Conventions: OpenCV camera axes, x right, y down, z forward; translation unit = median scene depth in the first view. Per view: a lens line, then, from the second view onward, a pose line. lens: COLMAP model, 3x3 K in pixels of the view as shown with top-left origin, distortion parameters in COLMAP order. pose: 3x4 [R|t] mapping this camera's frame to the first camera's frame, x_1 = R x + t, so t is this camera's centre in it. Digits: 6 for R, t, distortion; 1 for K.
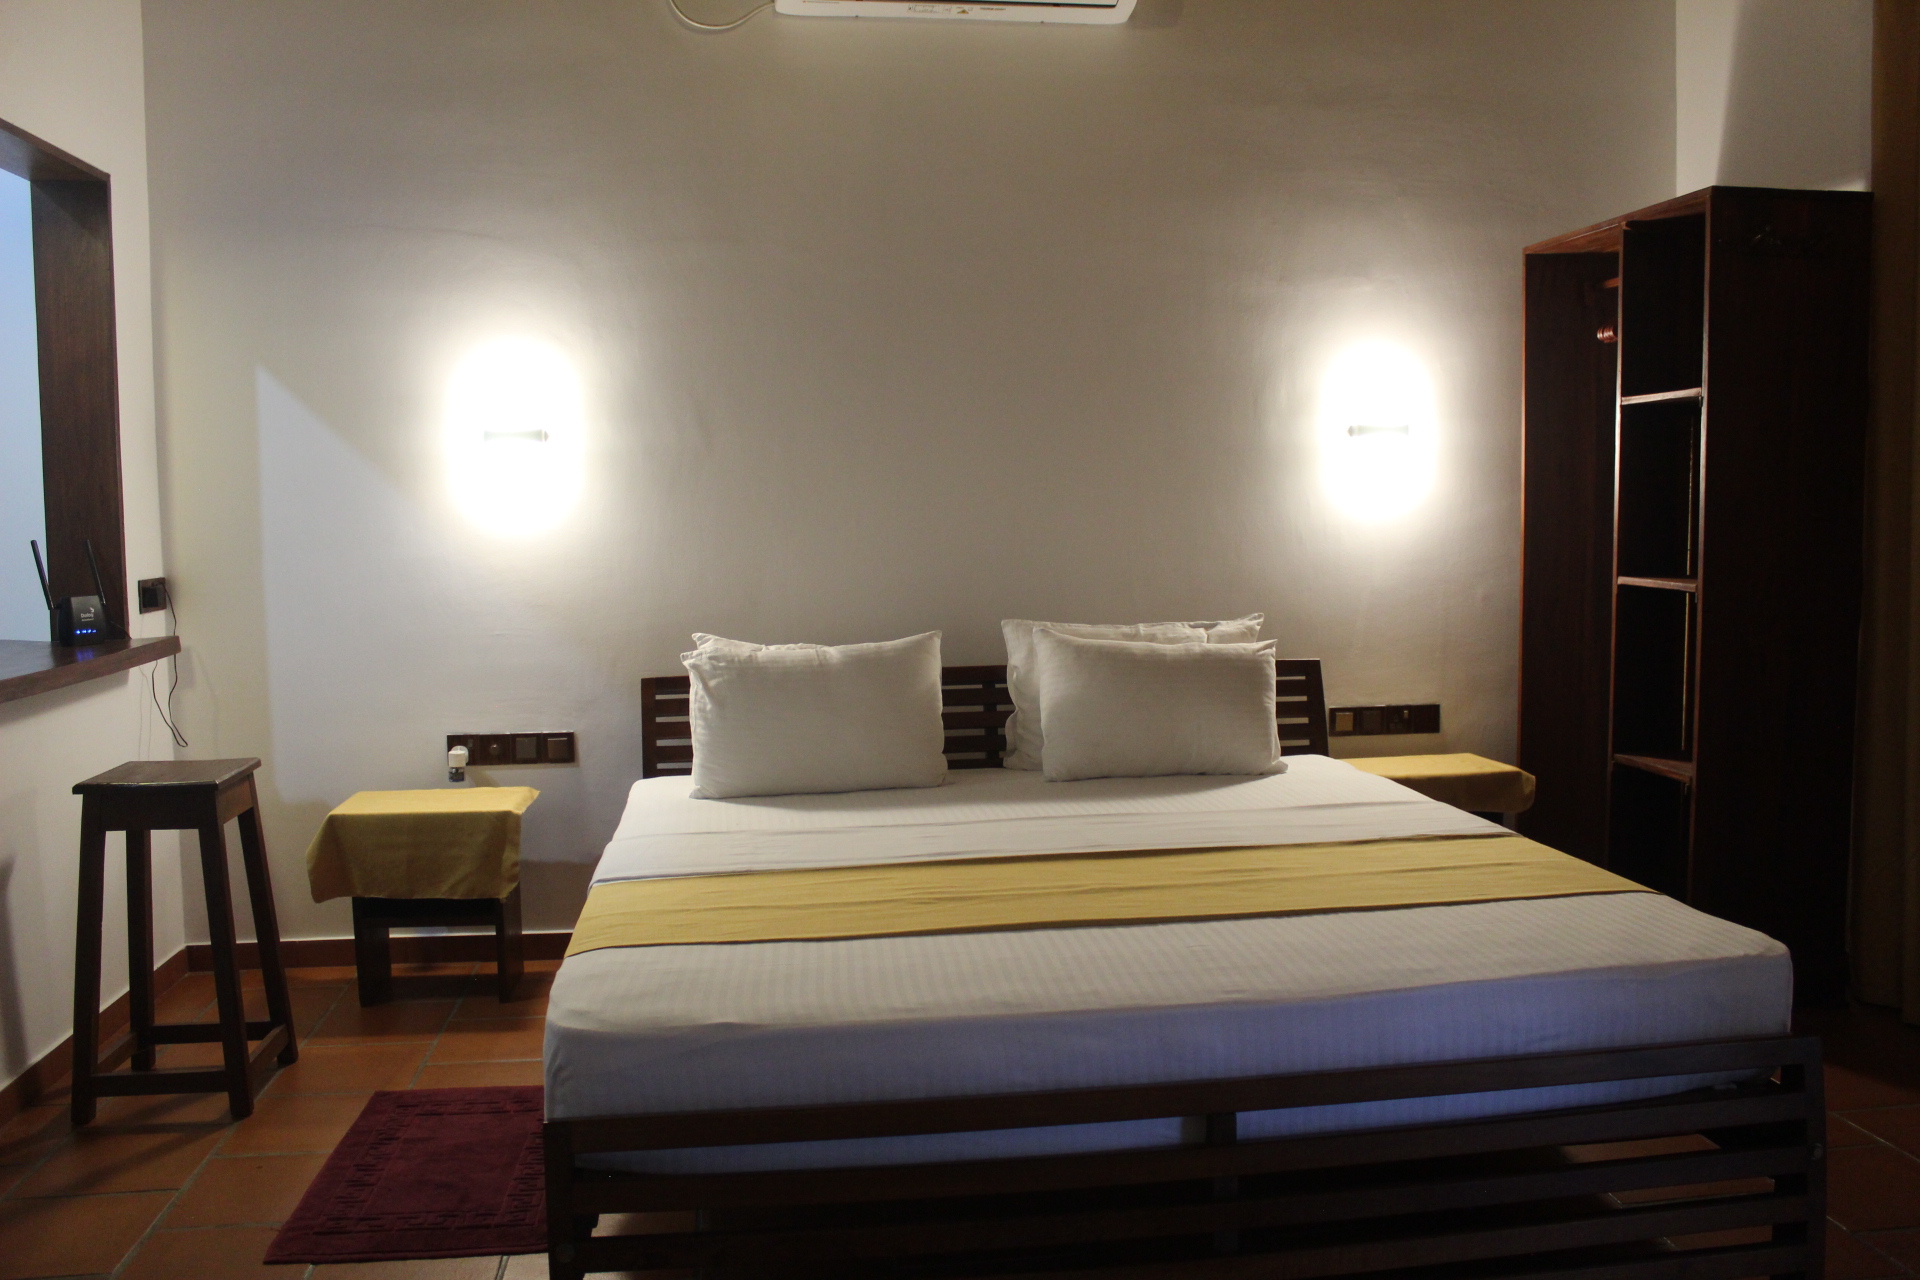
lens RADIAL K [[1624.6, 0, 960.0], [0, 1624.6, 640.0], [0, 0, 1]] dist [-0.185048, 0.171703]
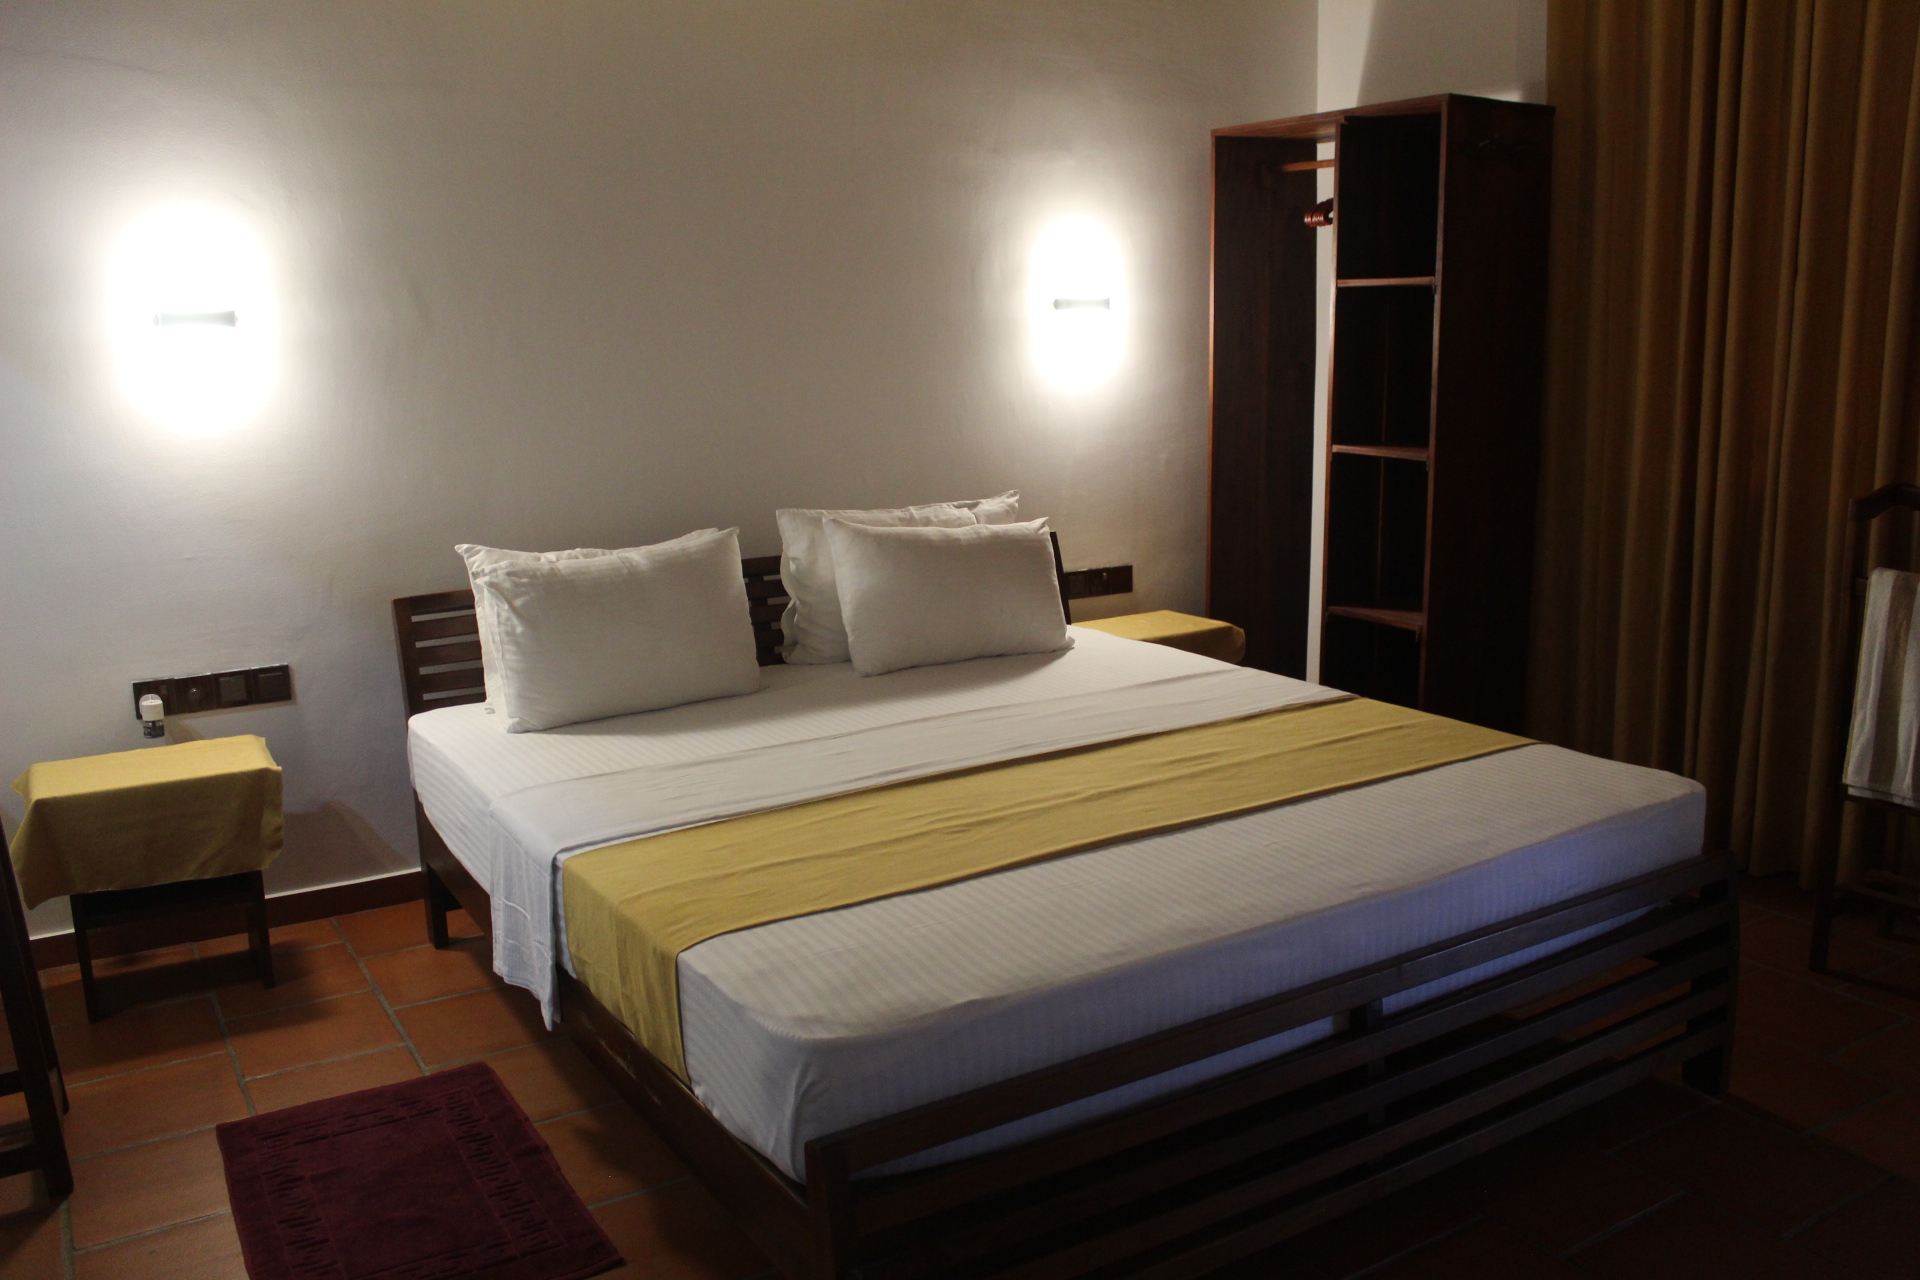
lens RADIAL K [[1624.6, 0, 960.0], [0, 1624.6, 640.0], [0, 0, 1]] dist [-0.185048, 0.171703]
pose [[0.908542, -0.081502, 0.409766, -0.275400], [0.037648, 0.992769, 0.113986, -0.041426], [-0.416093, -0.088134, 0.905041, 0.089348]]
